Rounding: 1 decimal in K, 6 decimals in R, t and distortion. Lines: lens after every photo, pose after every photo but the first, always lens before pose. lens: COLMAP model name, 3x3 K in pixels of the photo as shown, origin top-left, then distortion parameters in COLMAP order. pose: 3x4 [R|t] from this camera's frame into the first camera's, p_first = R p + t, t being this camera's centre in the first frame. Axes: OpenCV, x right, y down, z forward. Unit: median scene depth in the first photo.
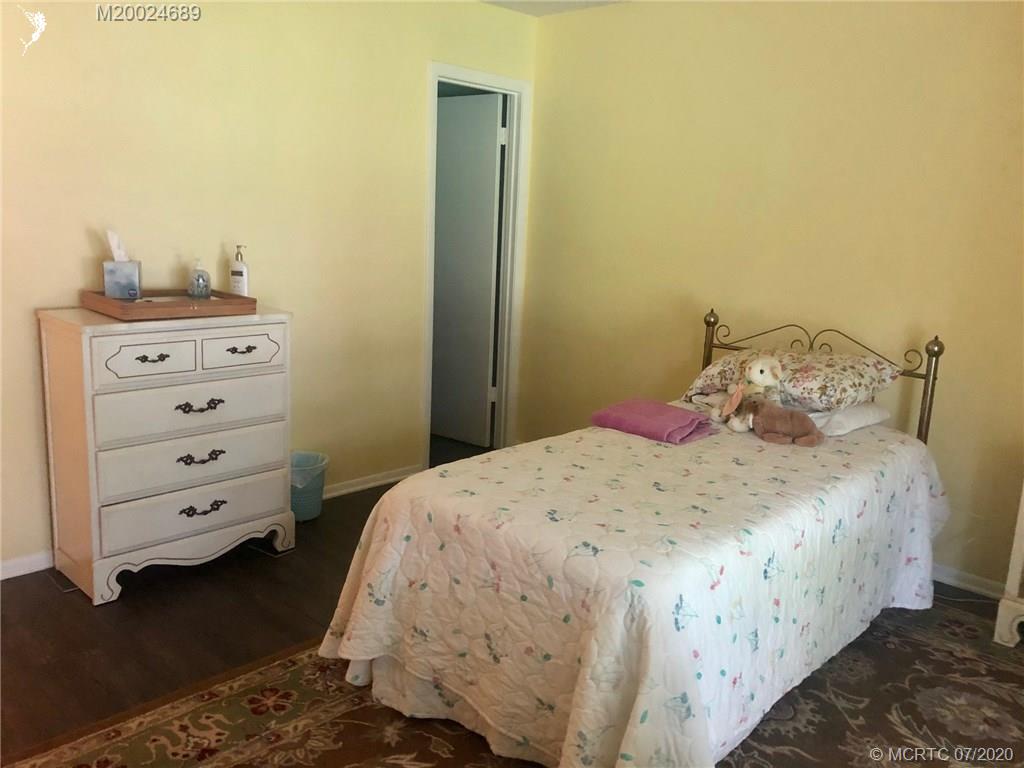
lens RADIAL K [[840.6, 0, 514.1], [0, 840.6, 398.2], [0, 0, 1]] dist [0.052394, -0.049653]
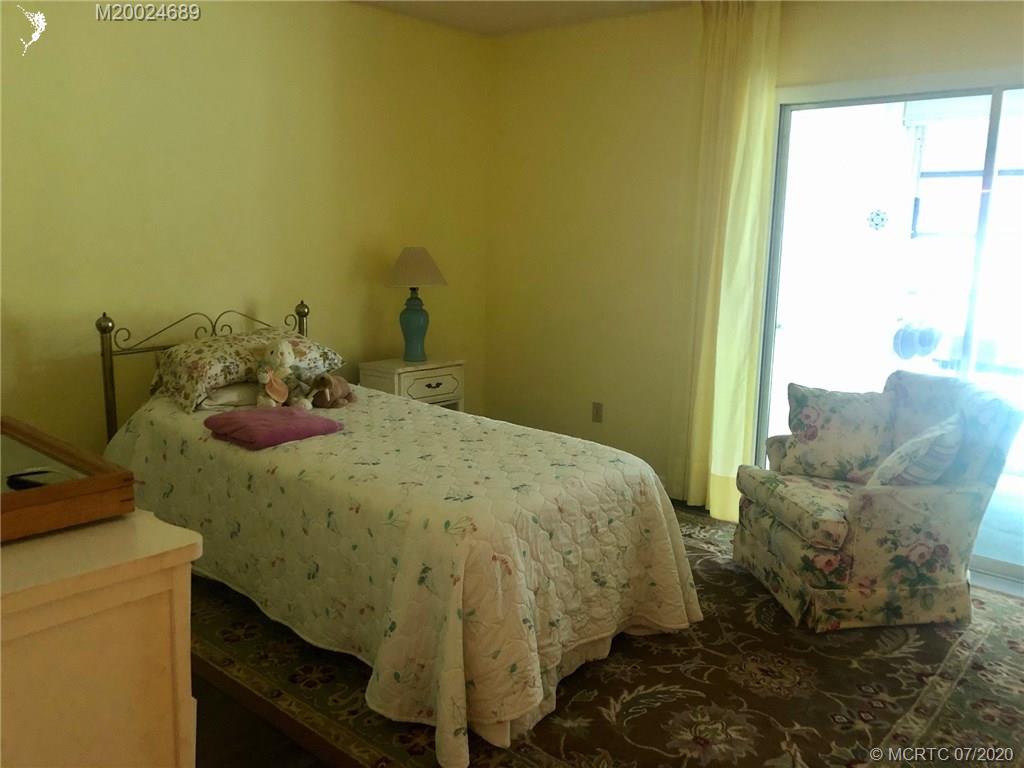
lens RADIAL K [[840.6, 0, 514.1], [0, 840.6, 398.2], [0, 0, 1]] dist [0.052394, -0.049653]
pose [[-0.059932, -0.247274, 0.967090, -0.964315], [0.190294, 0.948234, 0.254245, -0.243408], [-0.979896, 0.199269, -0.009775, 0.915898]]
